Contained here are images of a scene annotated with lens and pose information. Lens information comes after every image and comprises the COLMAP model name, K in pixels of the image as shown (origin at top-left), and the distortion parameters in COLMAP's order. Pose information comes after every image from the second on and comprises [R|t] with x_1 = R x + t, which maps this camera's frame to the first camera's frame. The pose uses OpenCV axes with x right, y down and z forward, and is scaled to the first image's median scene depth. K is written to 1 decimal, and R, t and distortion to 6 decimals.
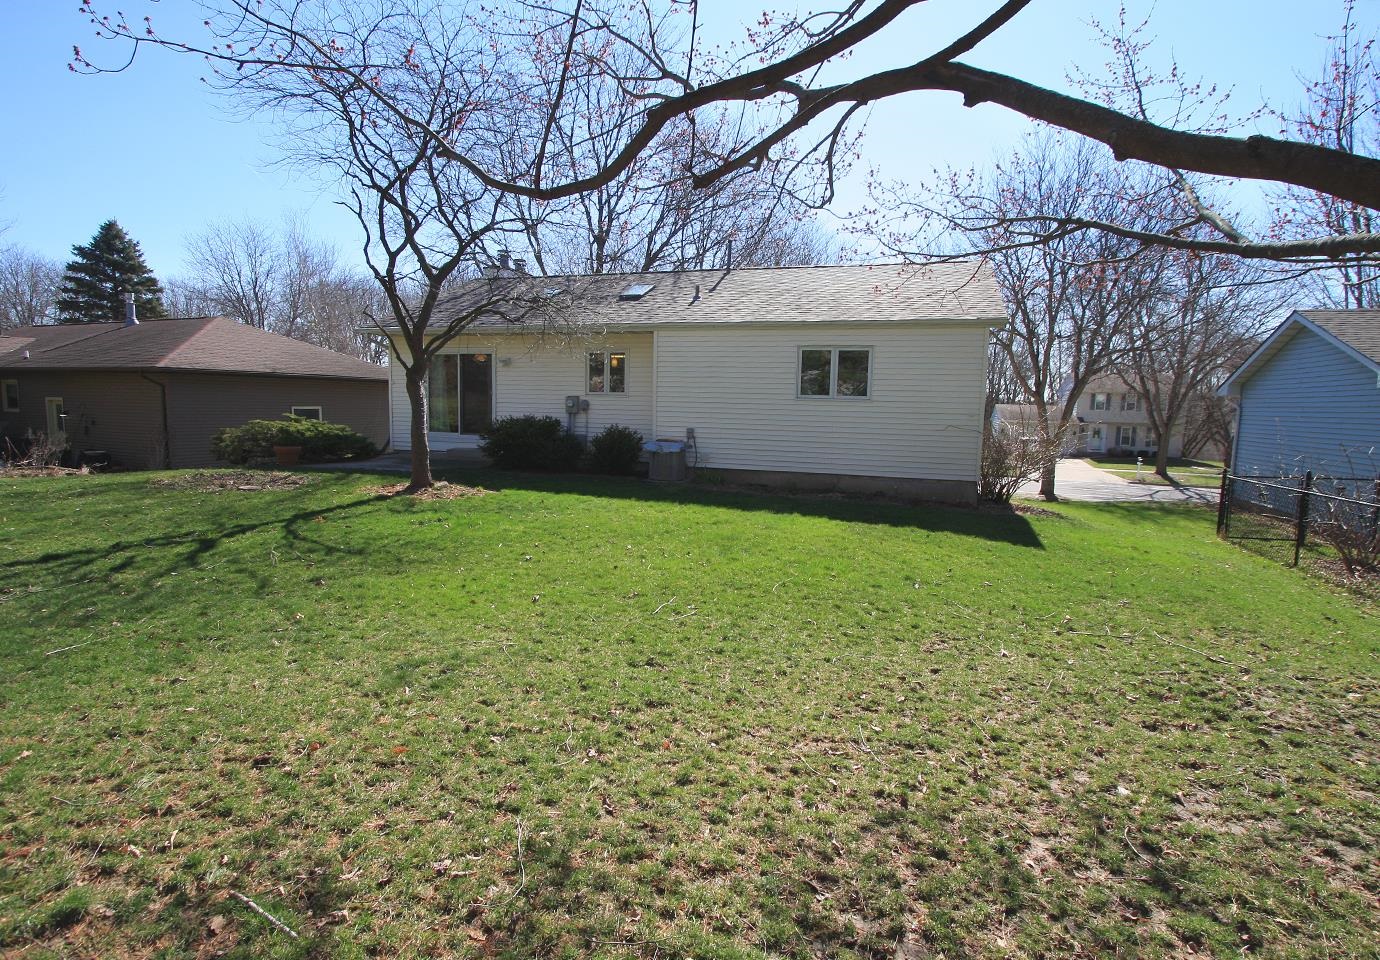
lens RADIAL K [[694.3, 0, 690.0], [0, 694.3, 480.0], [0, 0, 1]] dist [-0.001322, -0.000042]
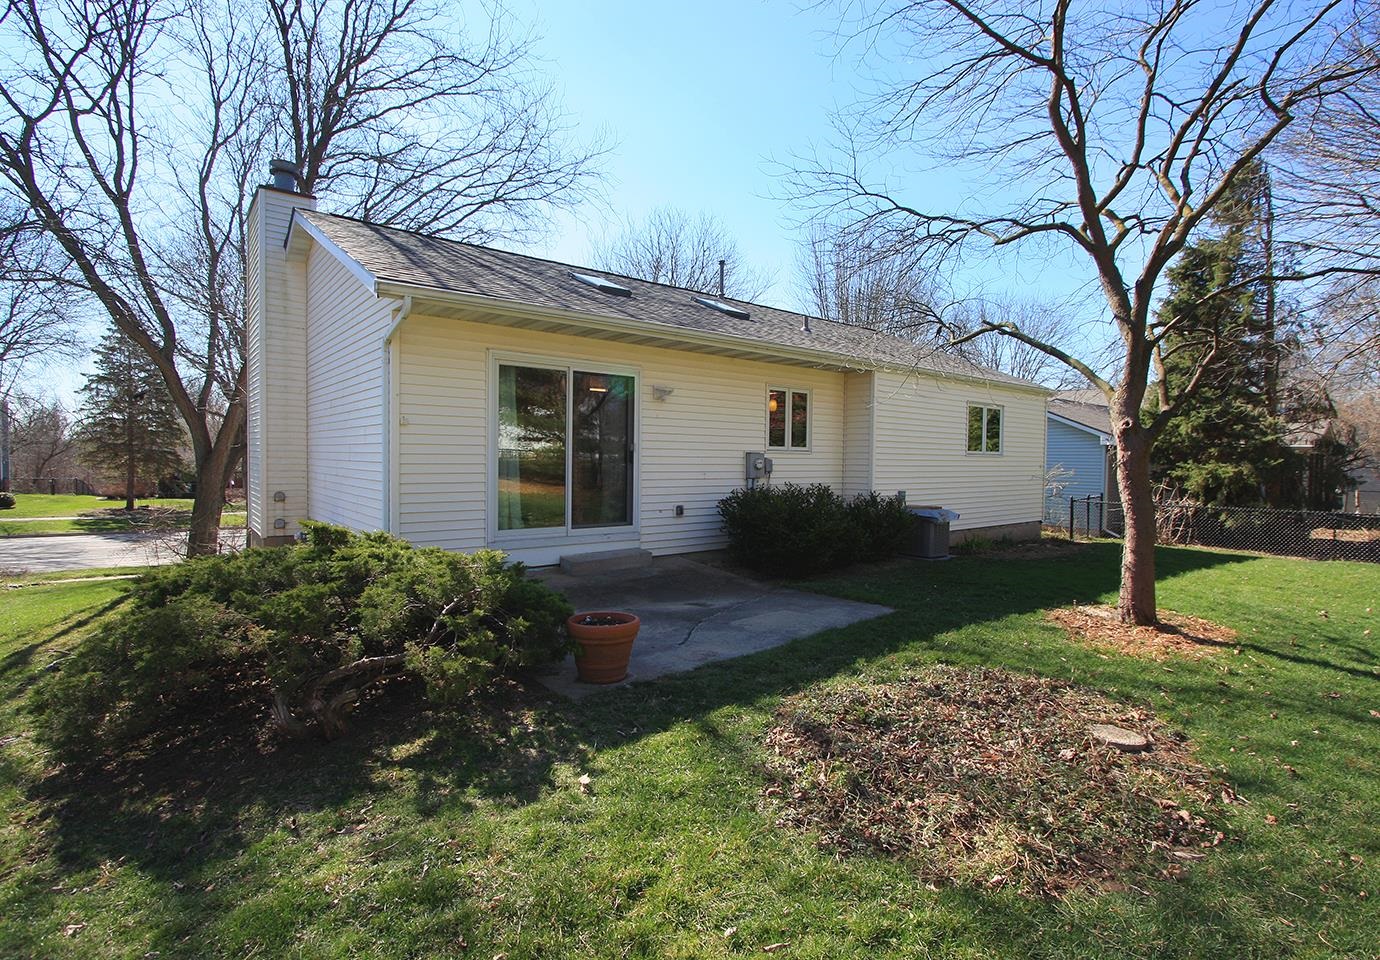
lens RADIAL K [[669.9, 0, 690.9], [0, 669.9, 476.3], [0, 0, 1]] dist [-0.001208, -0.000319]
pose [[0.533196, -0.041688, 0.844964, -0.855712], [0.091488, 0.995769, -0.008603, -0.113464], [-0.841031, 0.081892, 0.534754, 0.823904]]
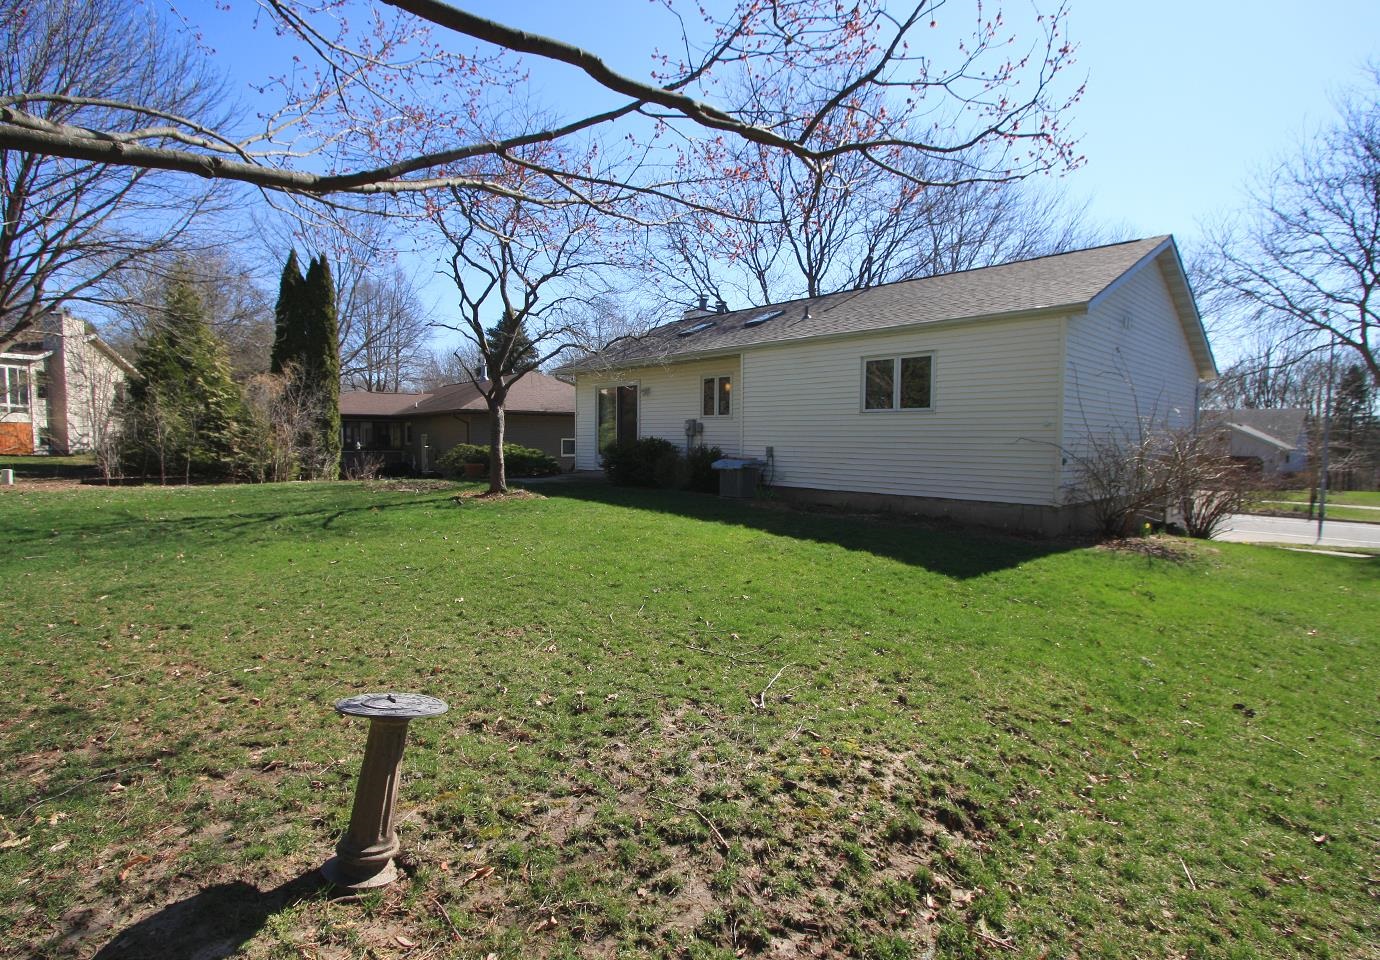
lens RADIAL K [[694.3, 0, 690.0], [0, 694.3, 480.0], [0, 0, 1]] dist [-0.001322, -0.000042]
pose [[0.873416, 0.014281, -0.486766, 0.407732], [-0.041187, 0.998155, -0.044618, 0.023199], [0.485230, 0.059018, 0.872392, 0.082305]]
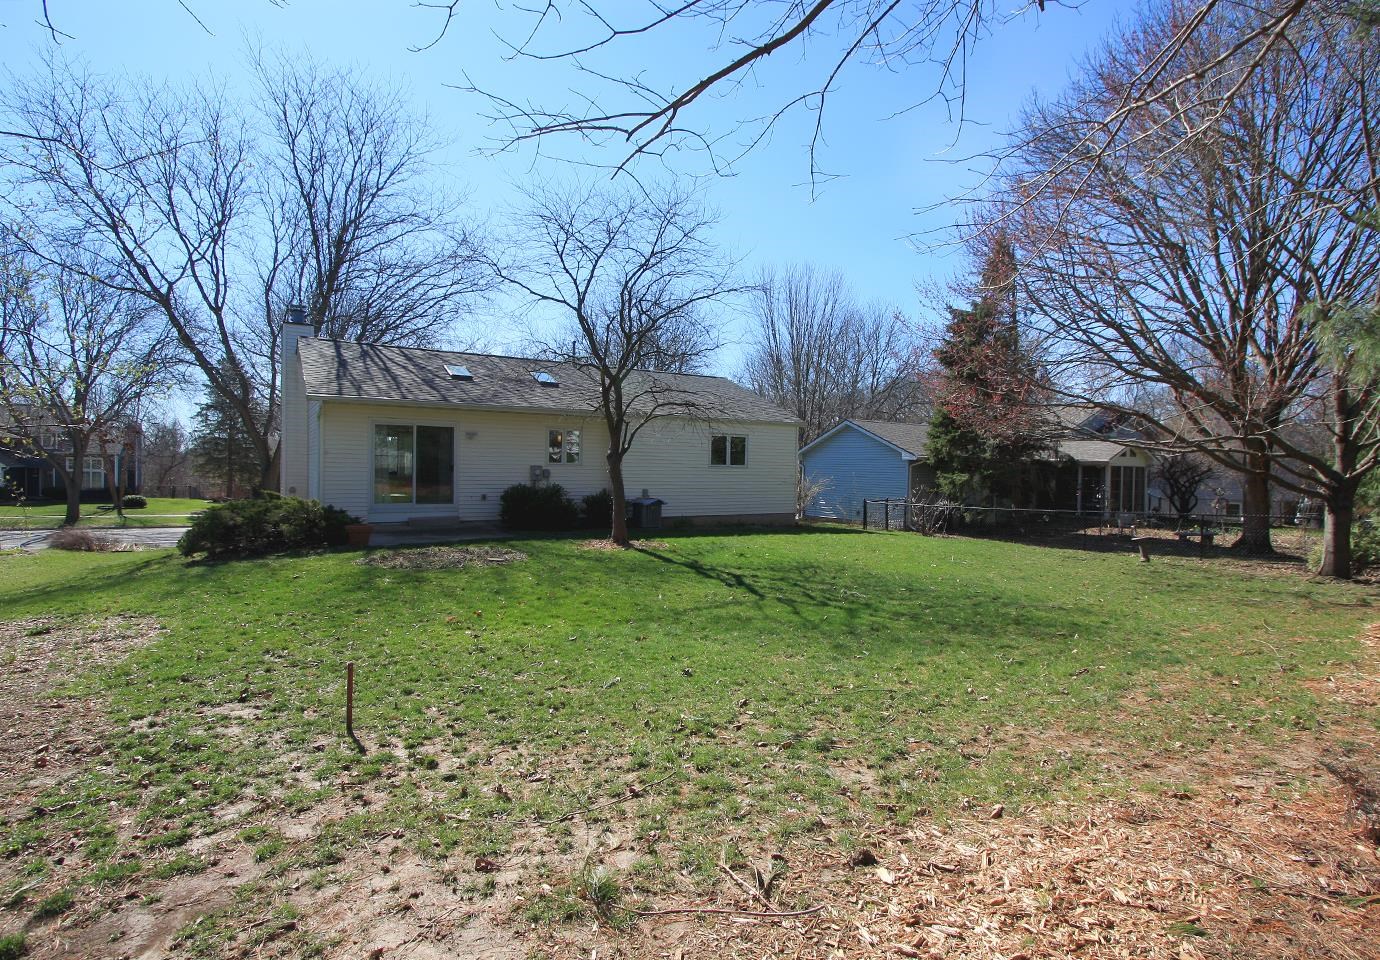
lens RADIAL K [[694.3, 0, 690.0], [0, 694.3, 480.0], [0, 0, 1]] dist [-0.001322, -0.000042]
pose [[0.629769, -0.028798, 0.776248, -1.061509], [0.085041, 0.995862, -0.032049, -0.043246], [-0.772113, 0.086196, 0.629612, 0.073367]]
